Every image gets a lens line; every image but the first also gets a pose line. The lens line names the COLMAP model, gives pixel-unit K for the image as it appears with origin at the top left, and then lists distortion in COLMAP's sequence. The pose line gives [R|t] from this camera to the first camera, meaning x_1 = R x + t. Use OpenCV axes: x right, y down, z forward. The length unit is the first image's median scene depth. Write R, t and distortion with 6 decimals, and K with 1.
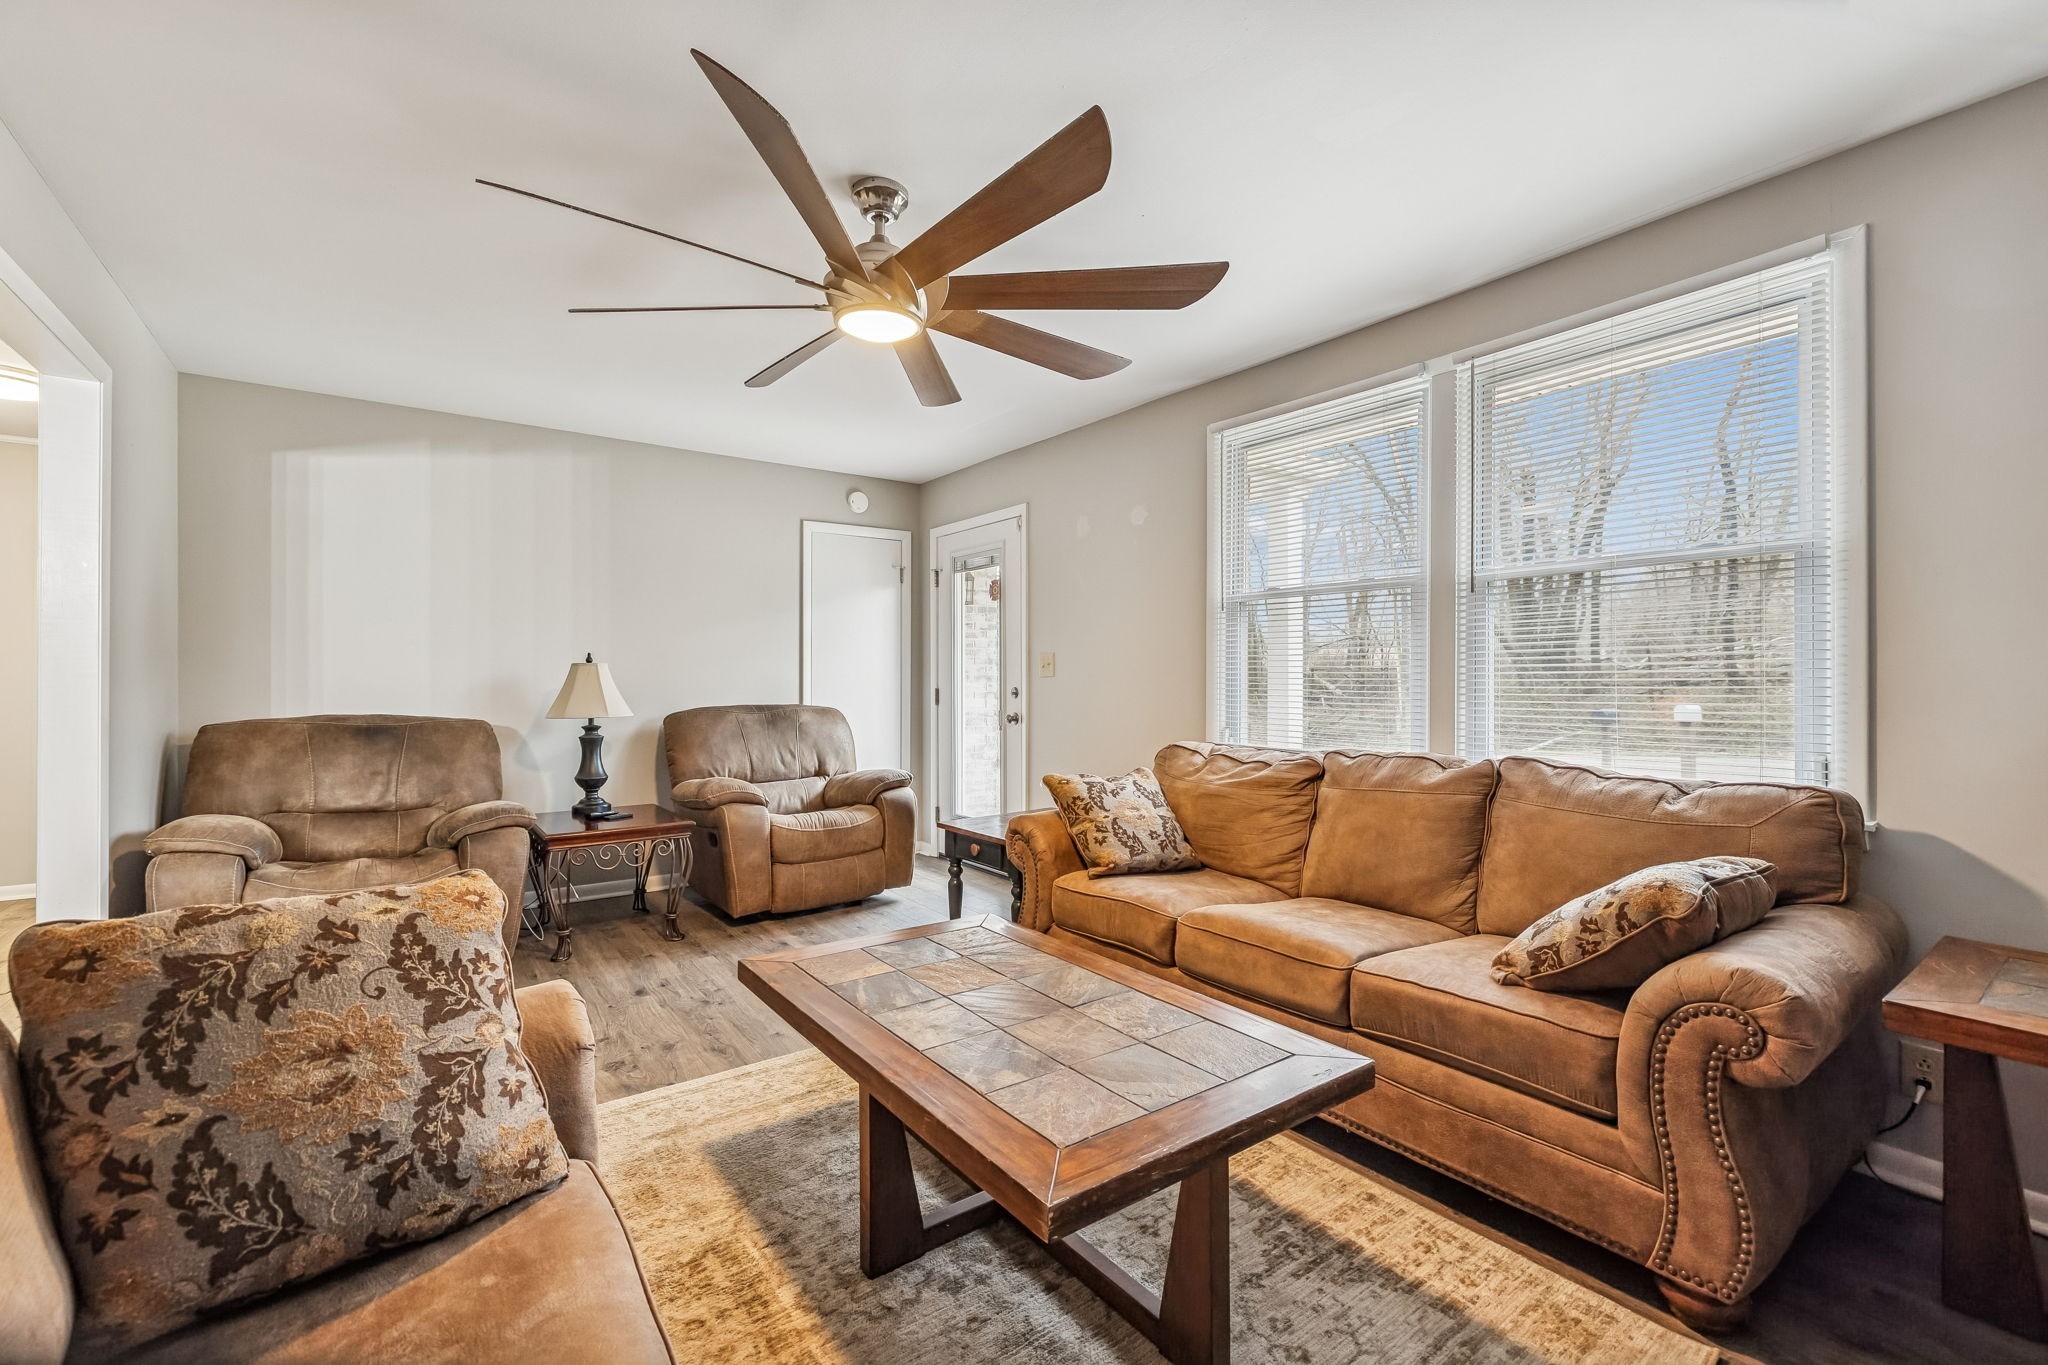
lens RADIAL K [[867.2, 0, 1020.2], [0, 867.2, 671.7], [0, 0, 1]] dist [-0.001232, -0.000008]
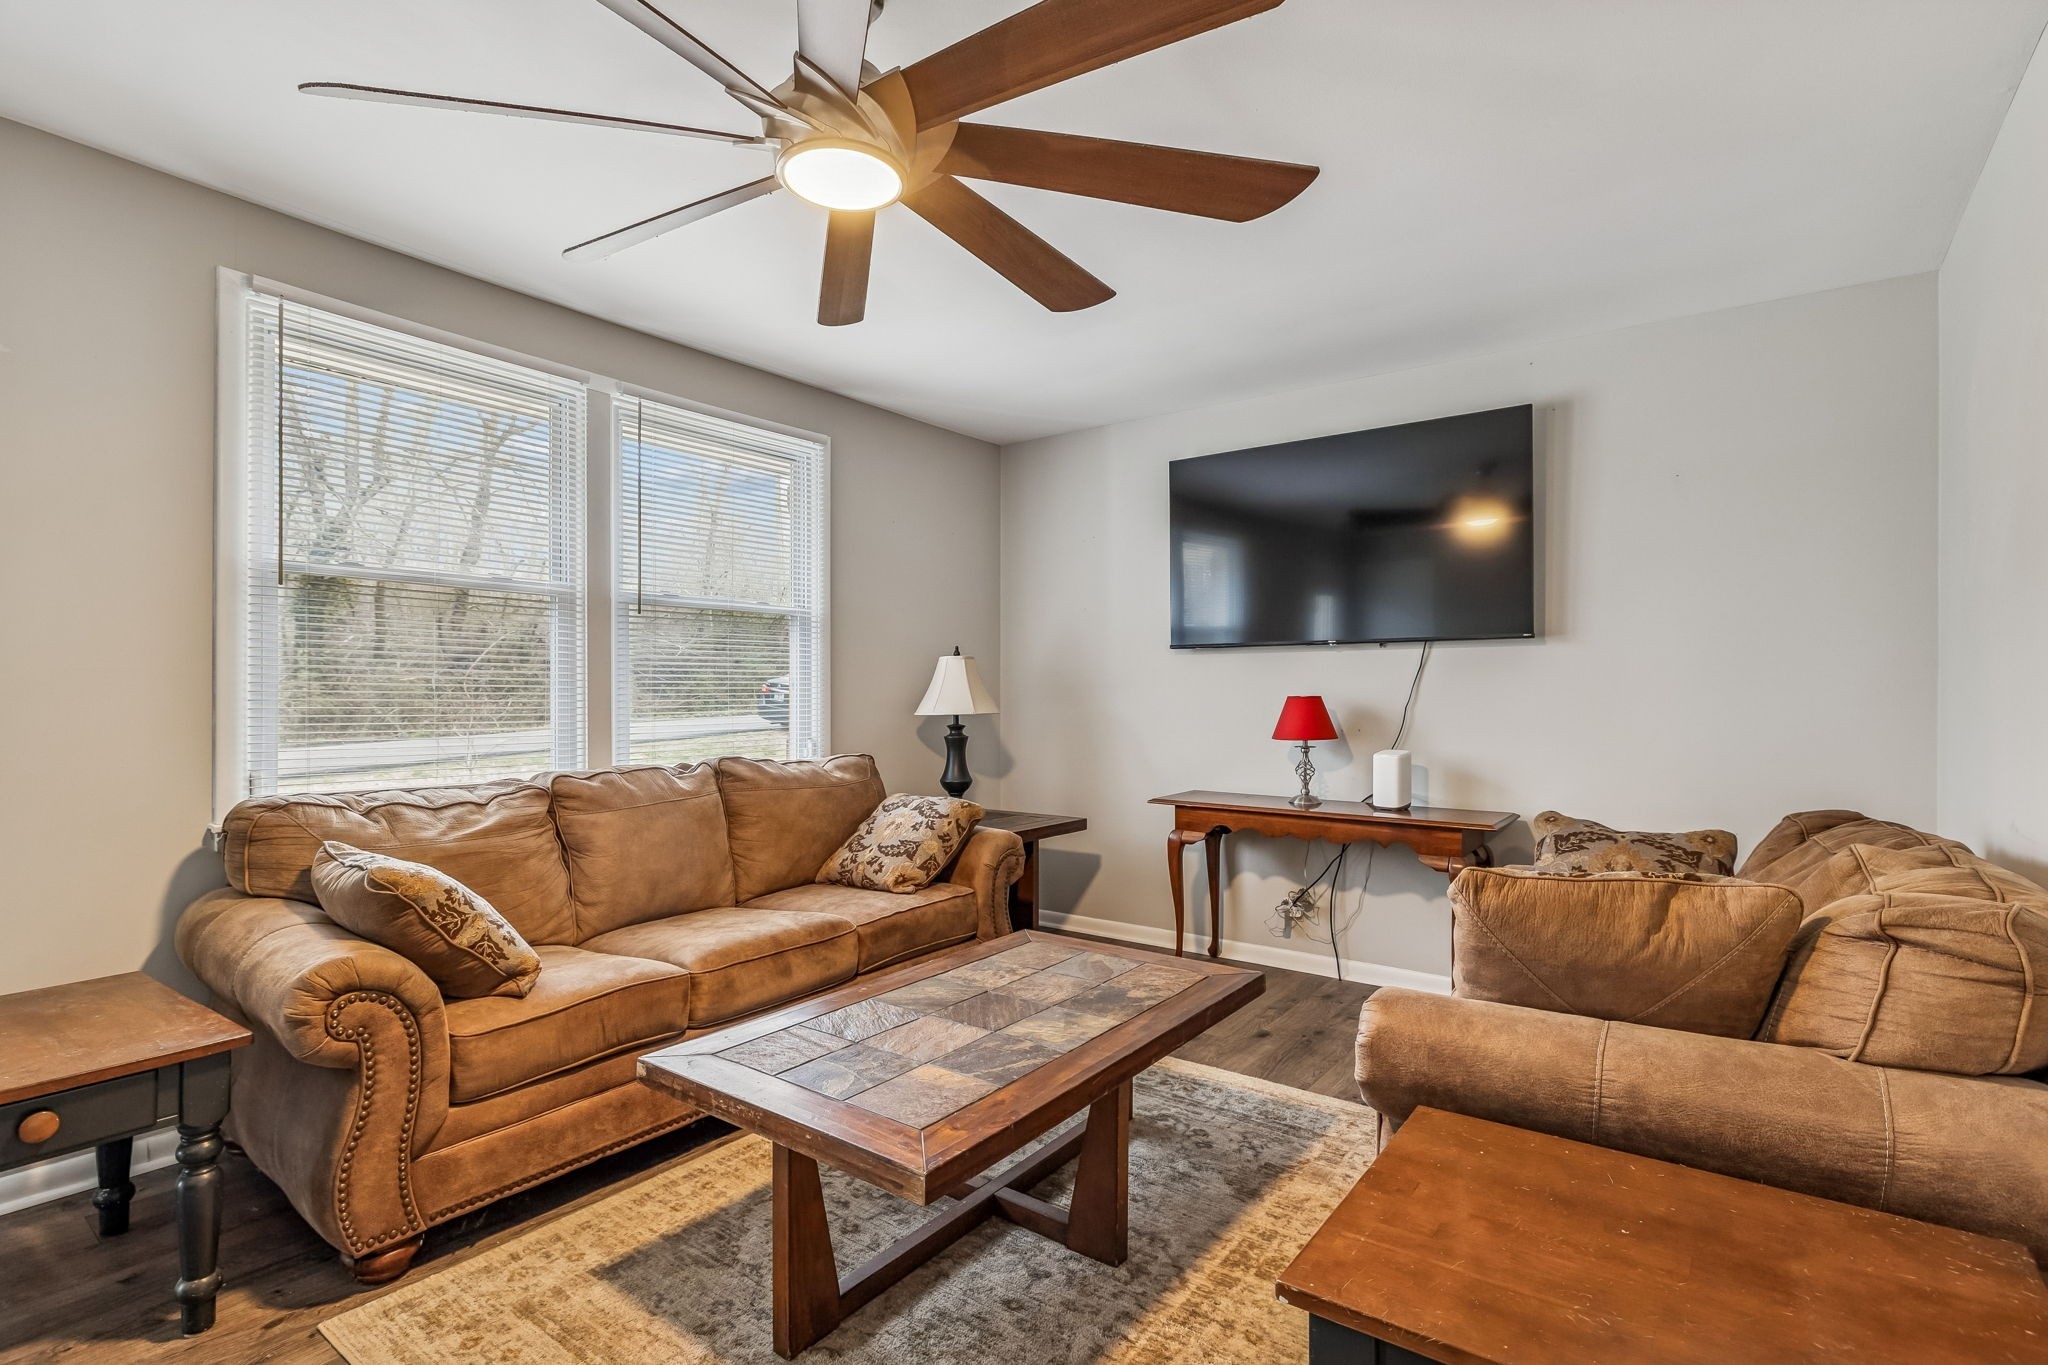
lens RADIAL K [[963.5, 0, 1025.1], [0, 963.5, 690.1], [0, 0, 1]] dist [-0.010814, -0.000054]
pose [[-0.294290, 0.000002, 0.955716, -0.578339], [-0.012488, 0.999915, -0.003848, 0.002418], [-0.955635, -0.013067, -0.294265, 0.673113]]
